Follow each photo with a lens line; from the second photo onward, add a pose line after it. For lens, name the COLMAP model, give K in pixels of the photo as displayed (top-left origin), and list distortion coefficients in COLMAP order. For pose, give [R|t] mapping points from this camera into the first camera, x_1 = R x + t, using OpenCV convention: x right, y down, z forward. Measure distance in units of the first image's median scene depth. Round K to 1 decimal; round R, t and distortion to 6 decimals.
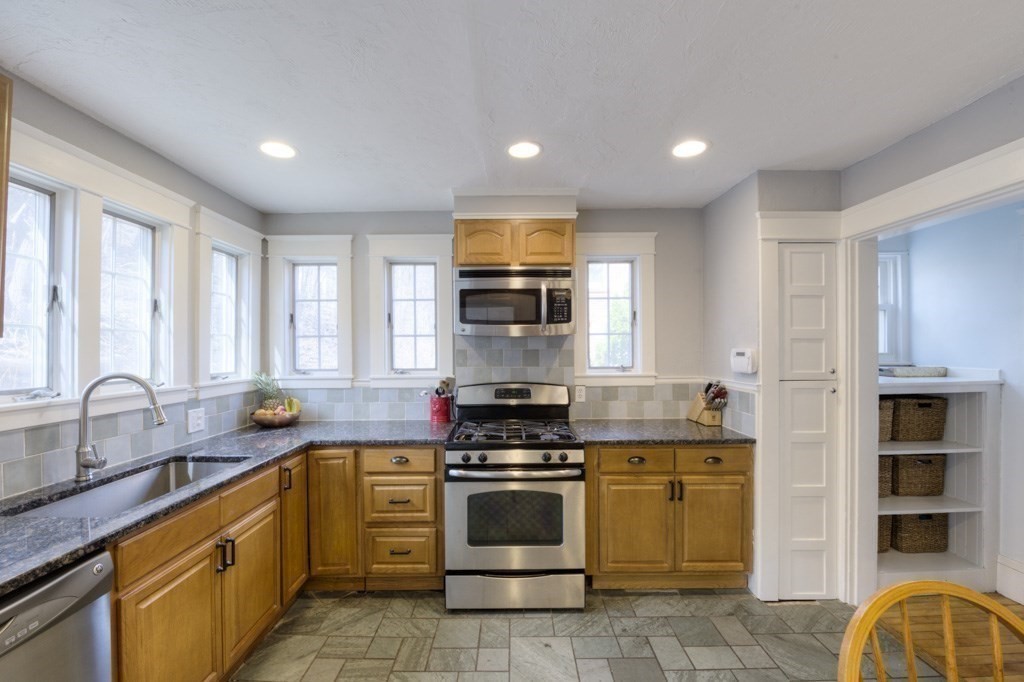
lens RADIAL K [[413.2, 0, 505.1], [0, 413.2, 342.5], [0, 0, 1]] dist [-0.017540, -0.000503]
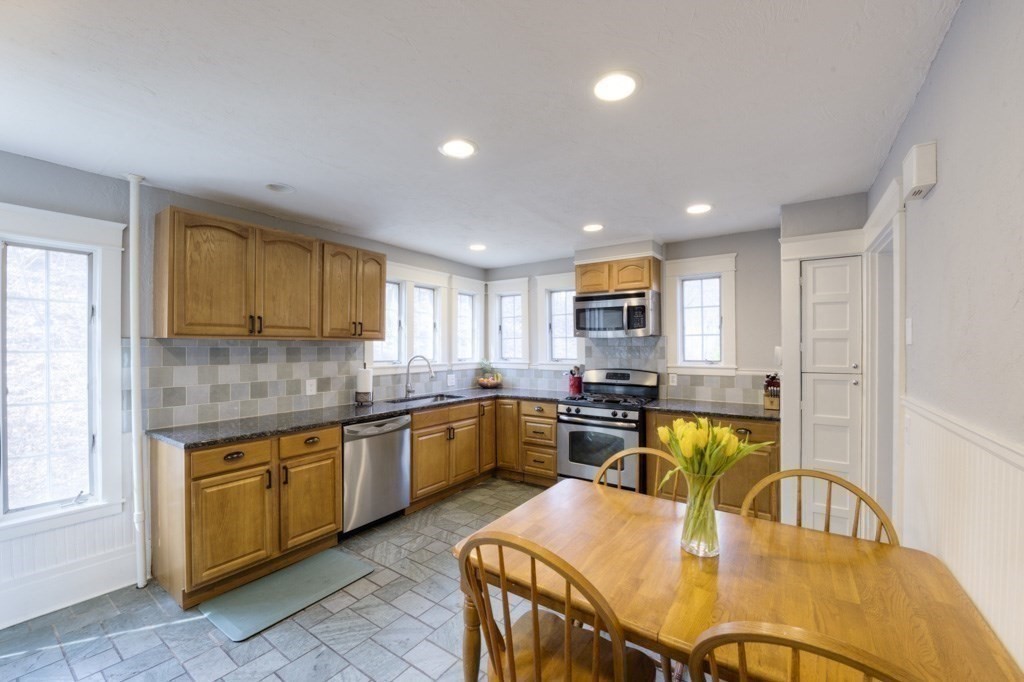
lens RADIAL K [[413.2, 0, 519.4], [0, 413.2, 342.2], [0, 0, 1]] dist [-0.017540, -0.000503]
pose [[0.830075, -0.000677, -0.557651, 0.652270], [0.004147, 0.999979, 0.004958, -0.008503], [0.557636, -0.006428, 0.830061, -0.502144]]
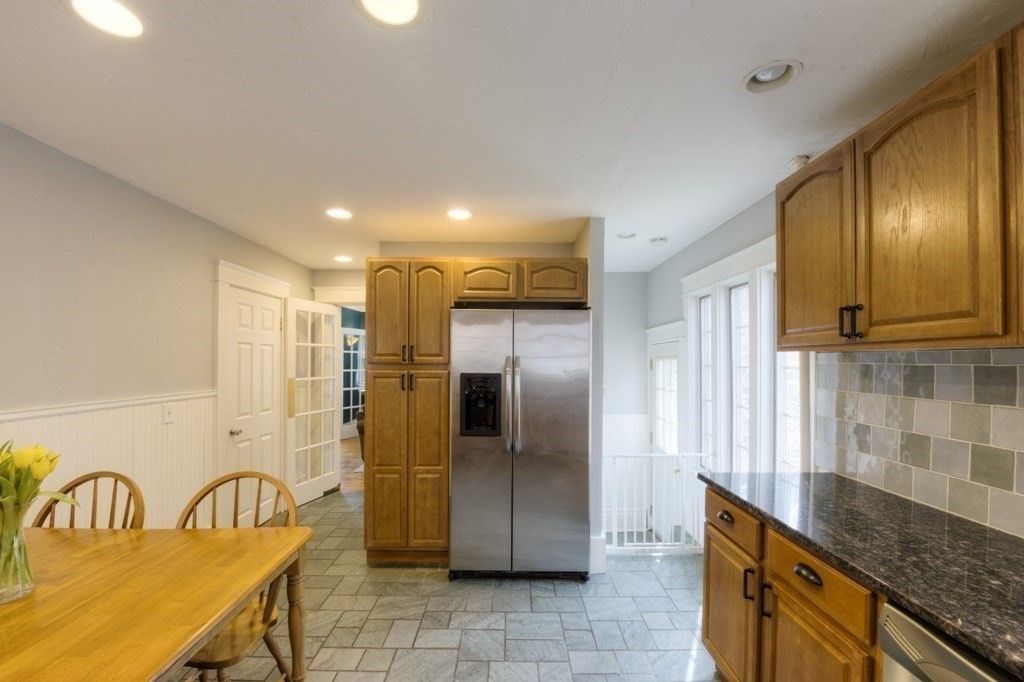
lens RADIAL K [[413.2, 0, 504.7], [0, 413.2, 360.0], [0, 0, 1]] dist [-0.017540, -0.000503]
pose [[-0.999878, 0.003251, 0.015249, -0.096524], [0.003001, 0.999862, -0.016357, 0.009075], [-0.015300, -0.016309, -0.999750, 0.652168]]
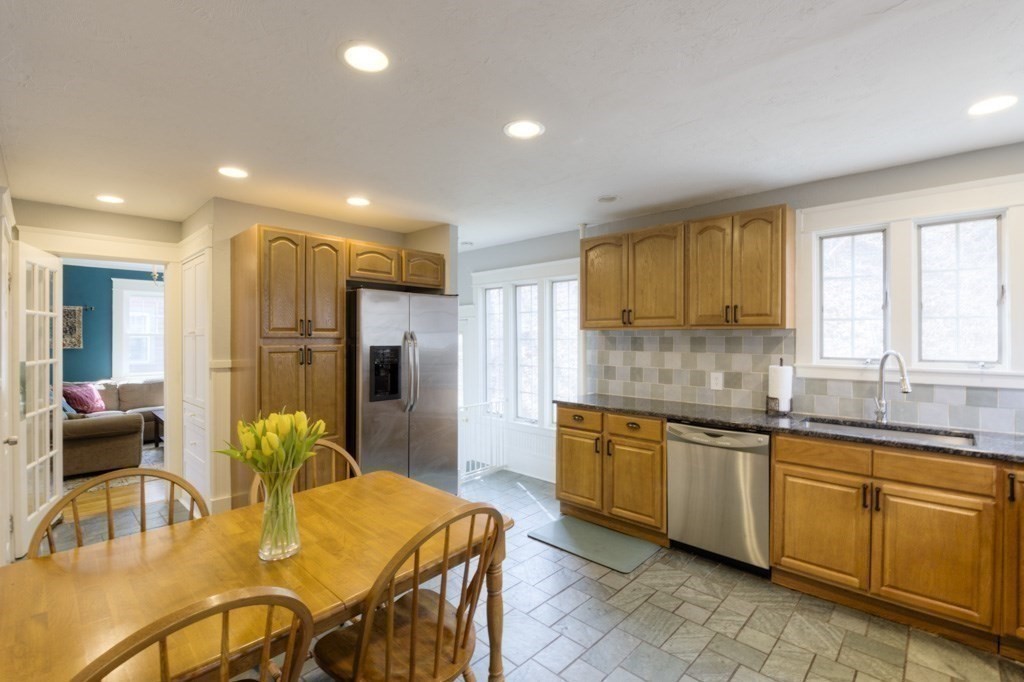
lens RADIAL K [[464.1, 0, 503.6], [0, 464.1, 338.5], [0, 0, 1]] dist [-0.001882, -0.000061]
pose [[-0.703039, 0.008800, -0.711096, 0.759633], [0.014647, 0.999891, -0.002107, 0.011690], [0.711000, -0.011896, -0.703091, 0.819996]]
